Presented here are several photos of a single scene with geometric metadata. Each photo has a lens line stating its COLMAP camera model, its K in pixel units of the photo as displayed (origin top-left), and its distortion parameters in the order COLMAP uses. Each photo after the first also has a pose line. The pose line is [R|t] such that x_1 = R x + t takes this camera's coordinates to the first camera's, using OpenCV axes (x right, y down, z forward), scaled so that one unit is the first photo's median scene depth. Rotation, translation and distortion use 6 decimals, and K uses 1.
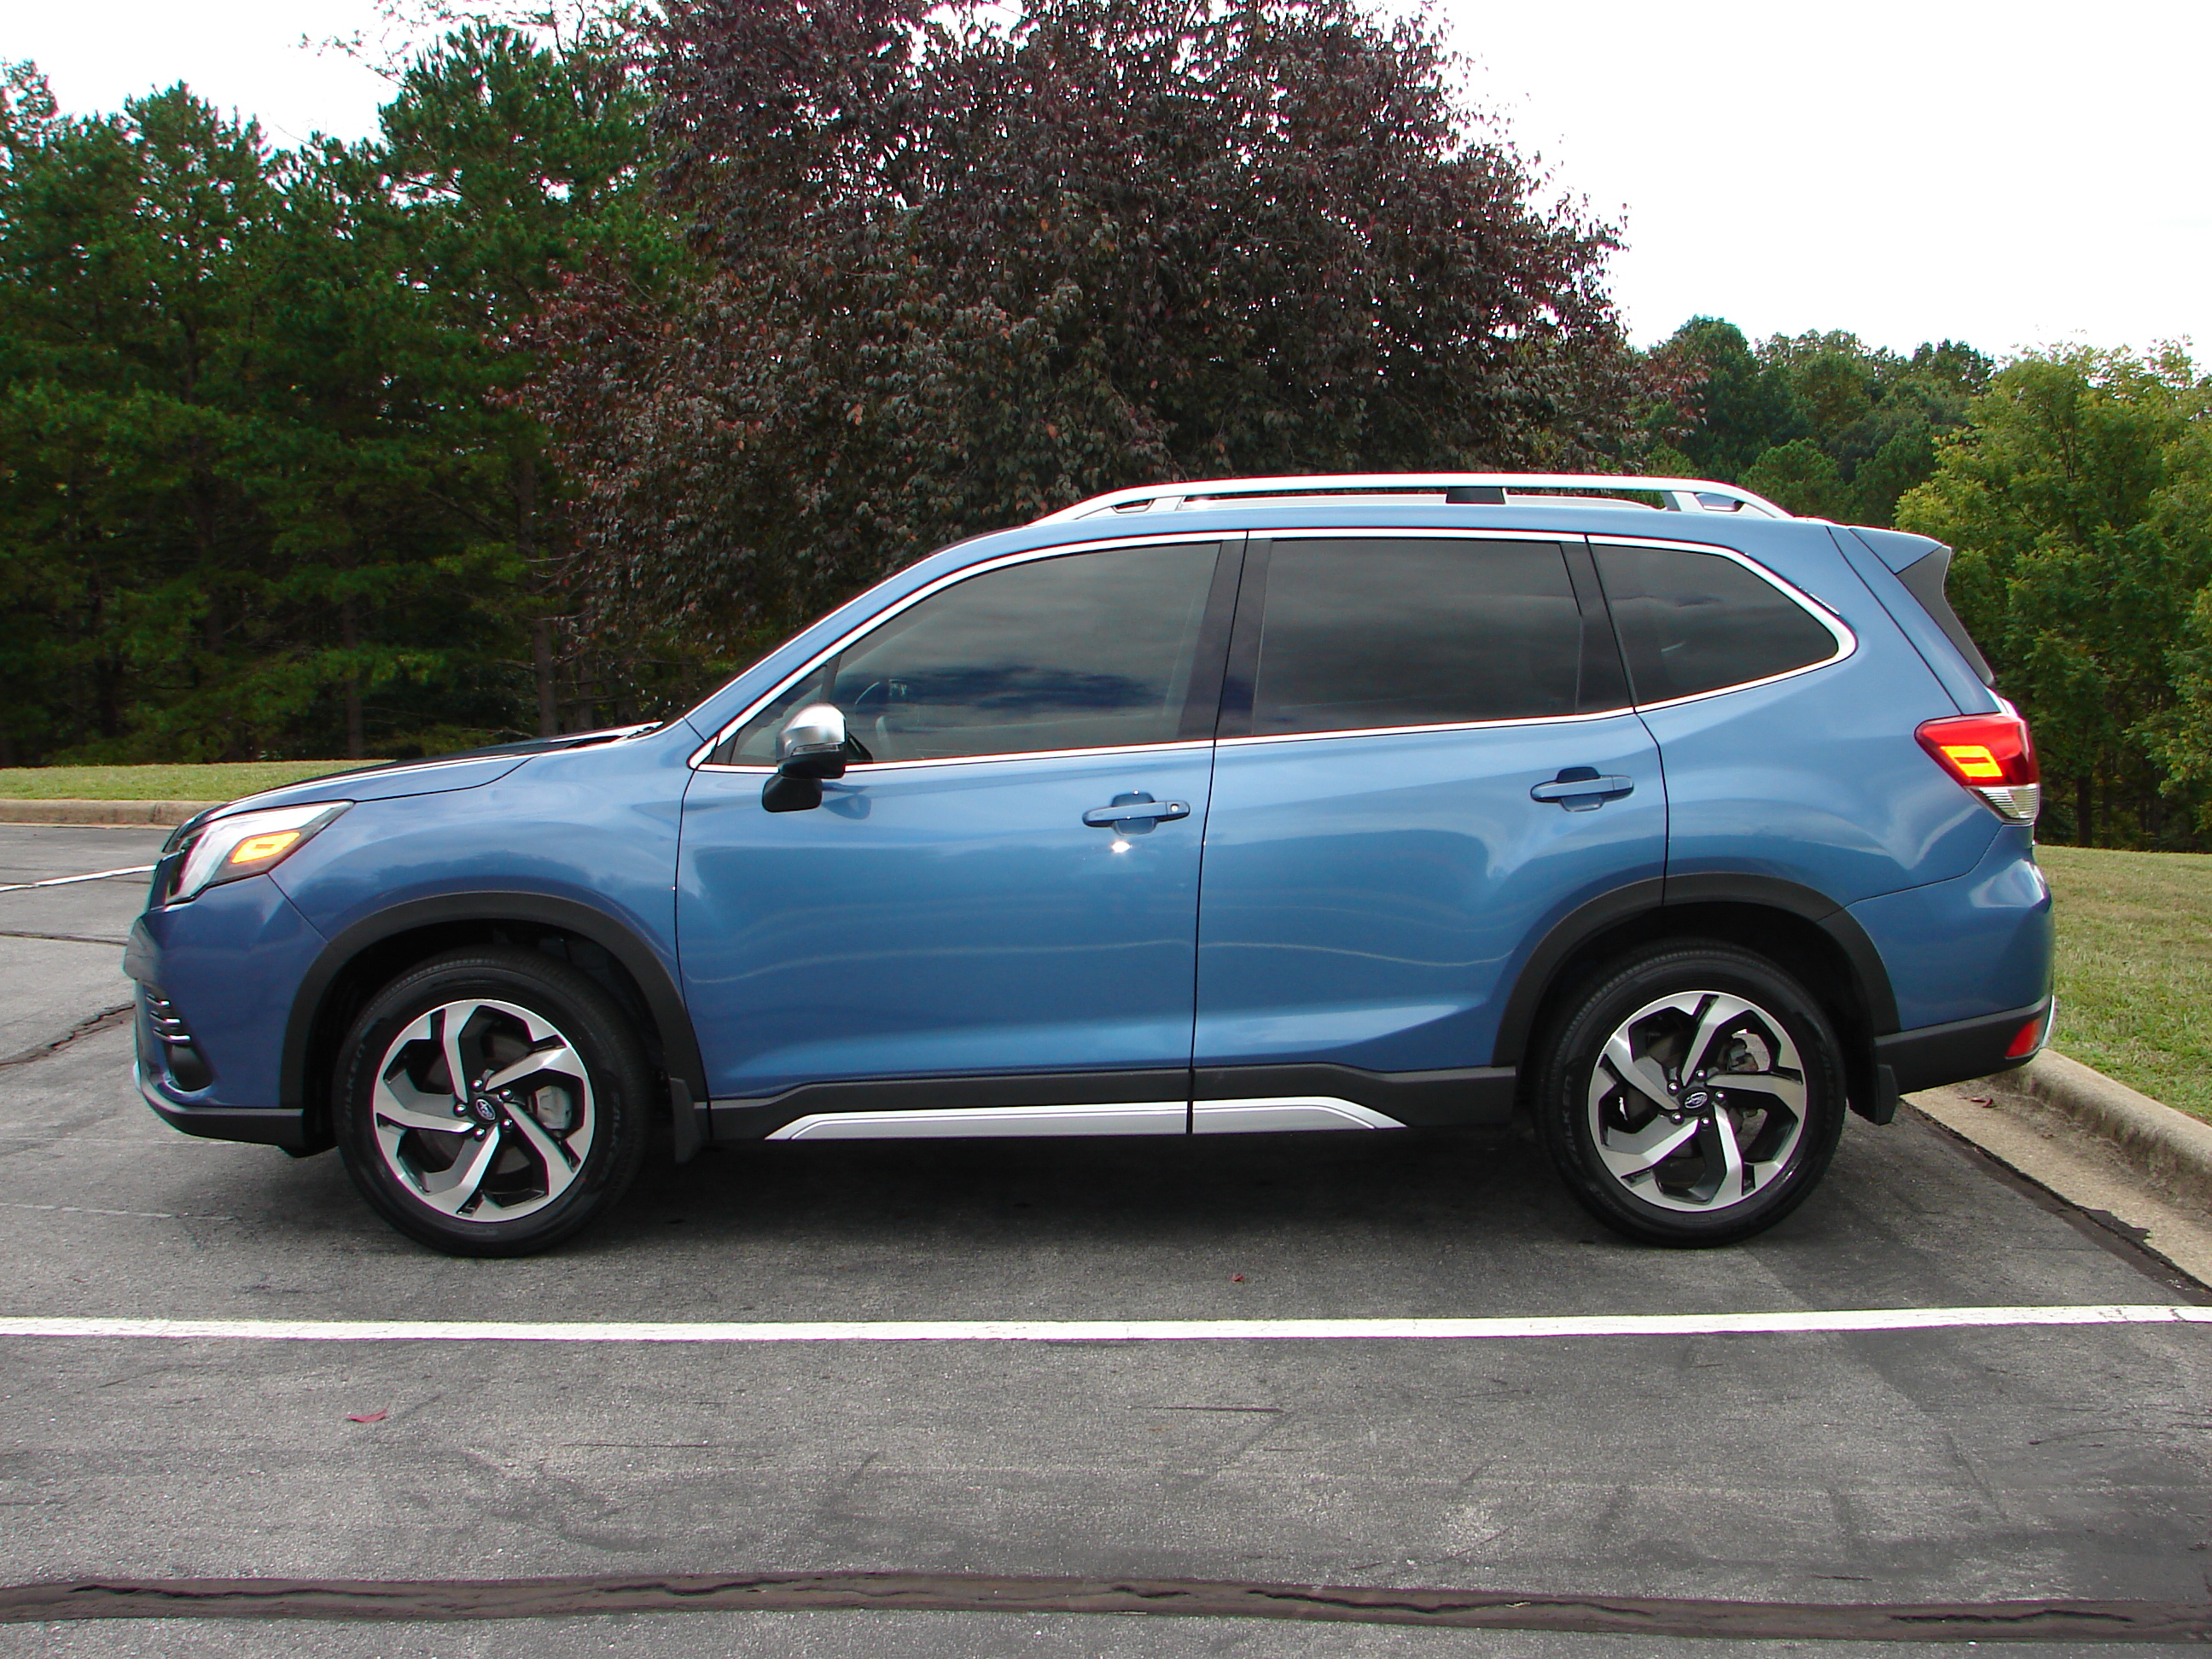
lens RADIAL K [[2570.5, 0, 1188.4], [0, 2570.5, 924.8], [0, 0, 1]] dist [-0.187402, 0.228284]
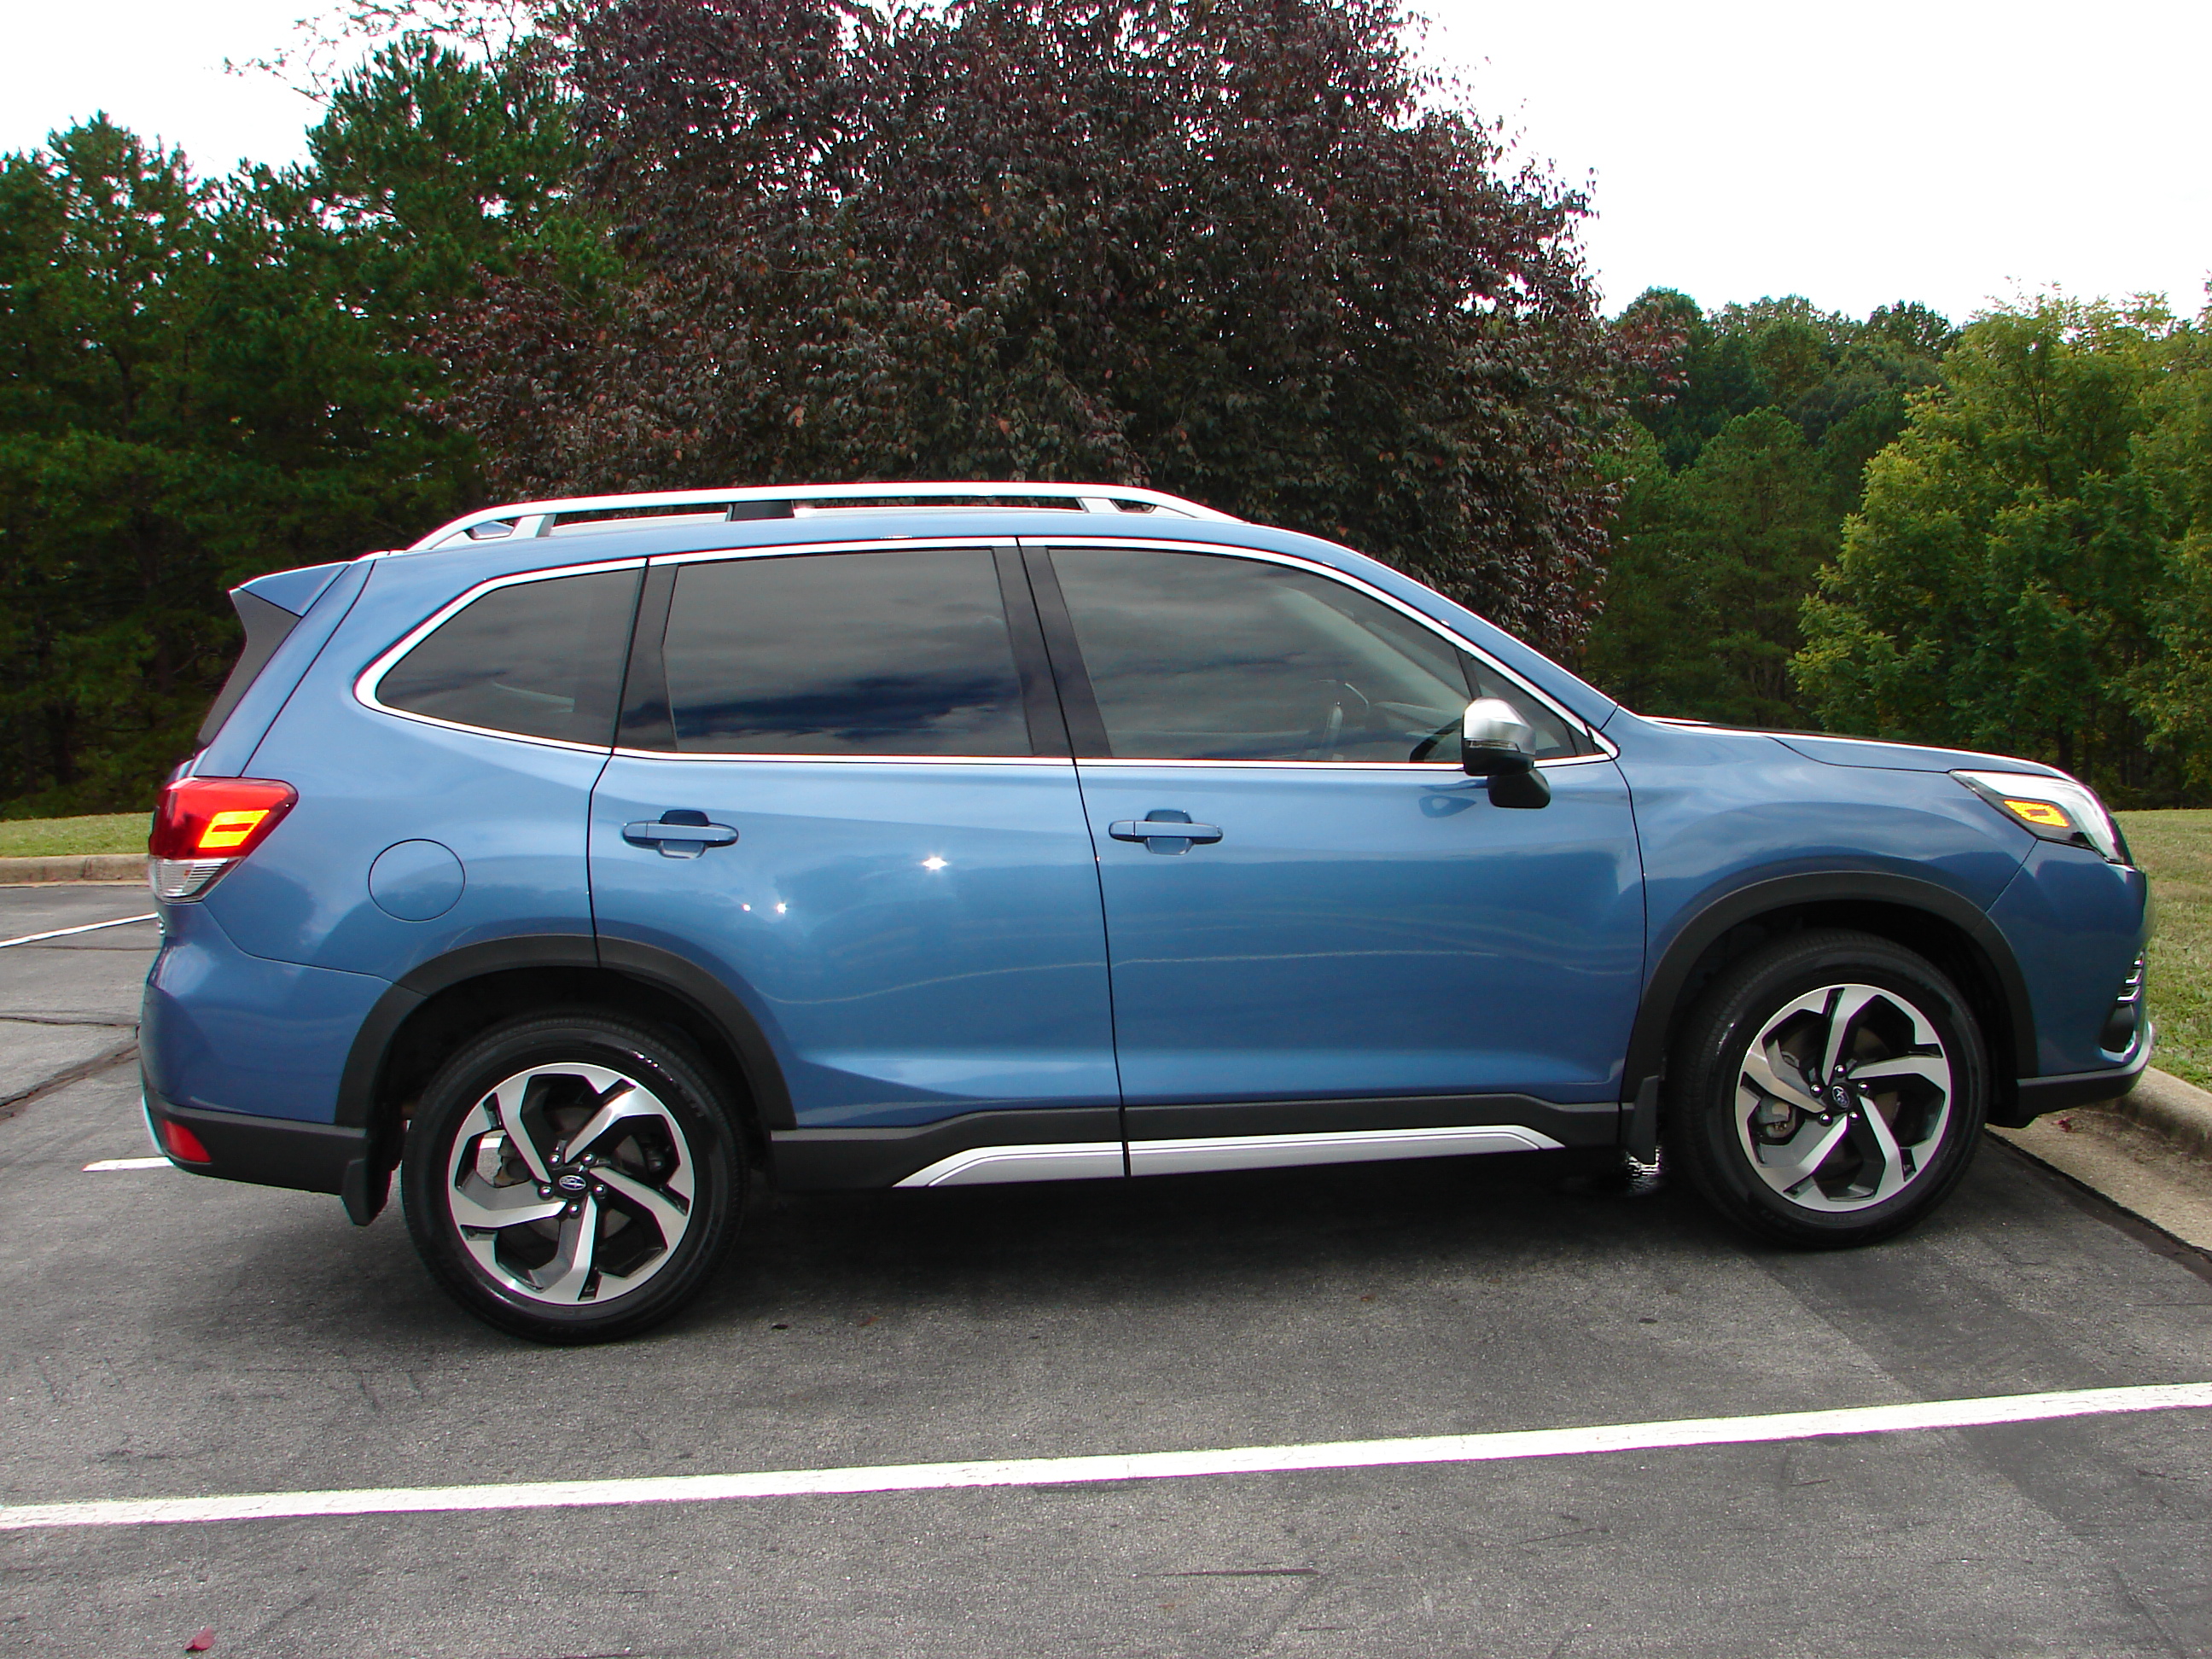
lens RADIAL K [[2418.5, 0, 1154.8], [0, 2418.5, 882.7], [0, 0, 1]] dist [-0.215711, 0.271059]
pose [[0.999044, -0.043583, -0.003324, -0.001960], [0.043567, 0.999039, -0.004810, -0.017022], [0.003531, 0.004661, 0.999983, 0.107718]]
